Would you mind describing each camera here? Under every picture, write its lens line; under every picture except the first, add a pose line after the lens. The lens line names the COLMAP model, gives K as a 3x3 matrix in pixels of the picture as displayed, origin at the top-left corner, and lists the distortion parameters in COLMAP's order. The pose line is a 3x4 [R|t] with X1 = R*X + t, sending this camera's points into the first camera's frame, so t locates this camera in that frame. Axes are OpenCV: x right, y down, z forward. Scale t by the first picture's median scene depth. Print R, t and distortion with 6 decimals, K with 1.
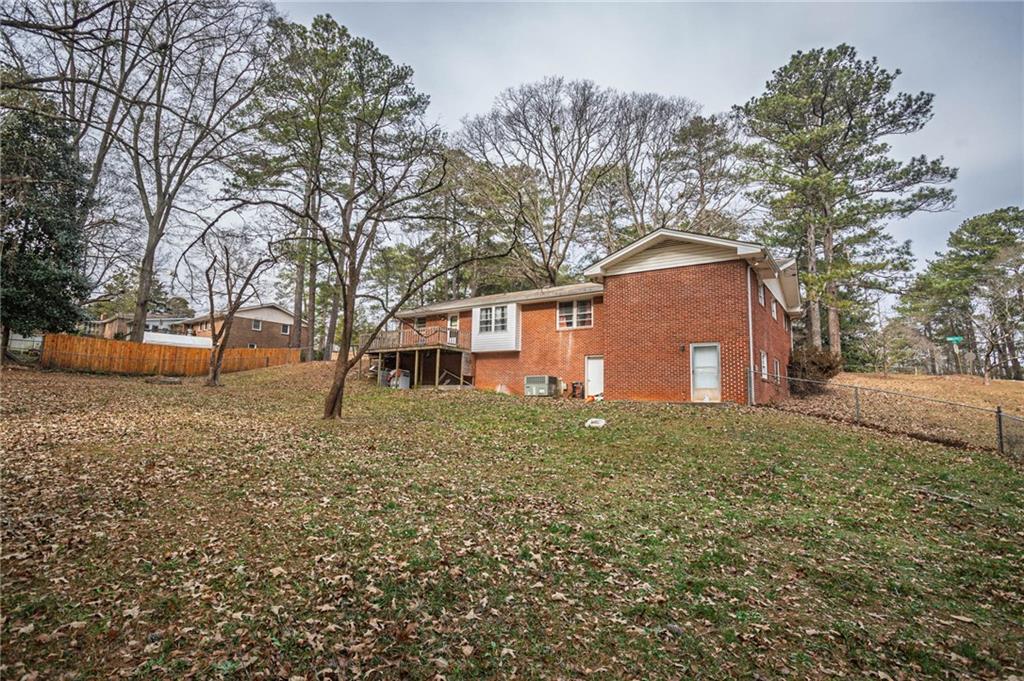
lens RADIAL K [[519.2, 0, 512.0], [0, 519.2, 340.5], [0, 0, 1]] dist [0.000518, 0.000350]
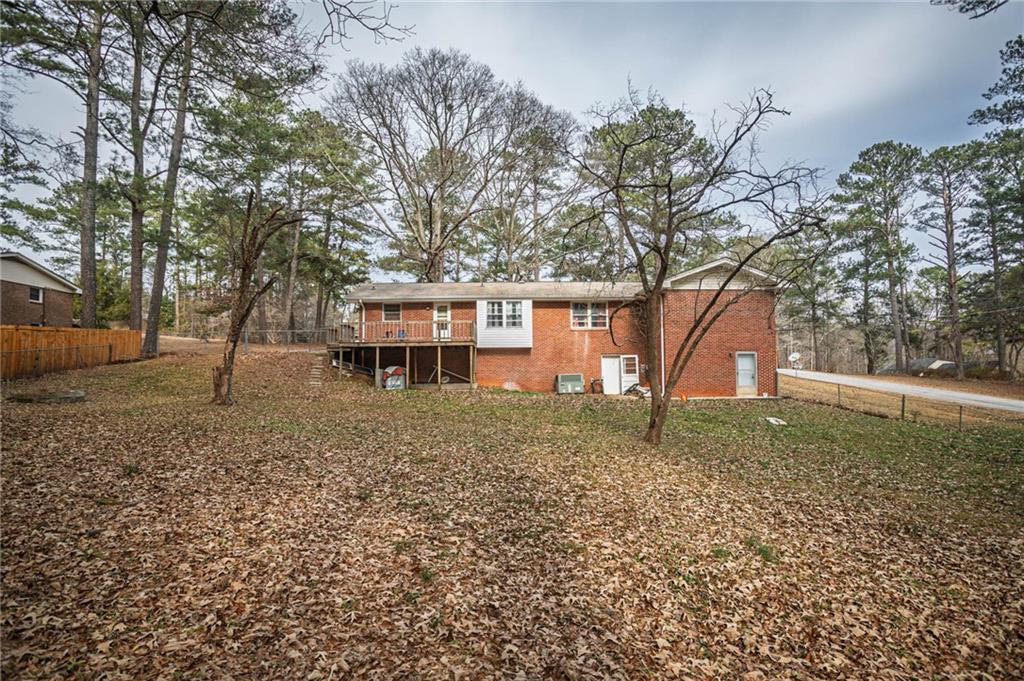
lens RADIAL K [[519.2, 0, 512.0], [0, 519.2, 340.5], [0, 0, 1]] dist [0.000518, 0.000350]
pose [[0.783602, 0.015682, 0.621065, -0.627135], [-0.048370, 0.998187, 0.035823, -0.027913], [-0.619378, -0.058112, 0.782940, 0.240644]]
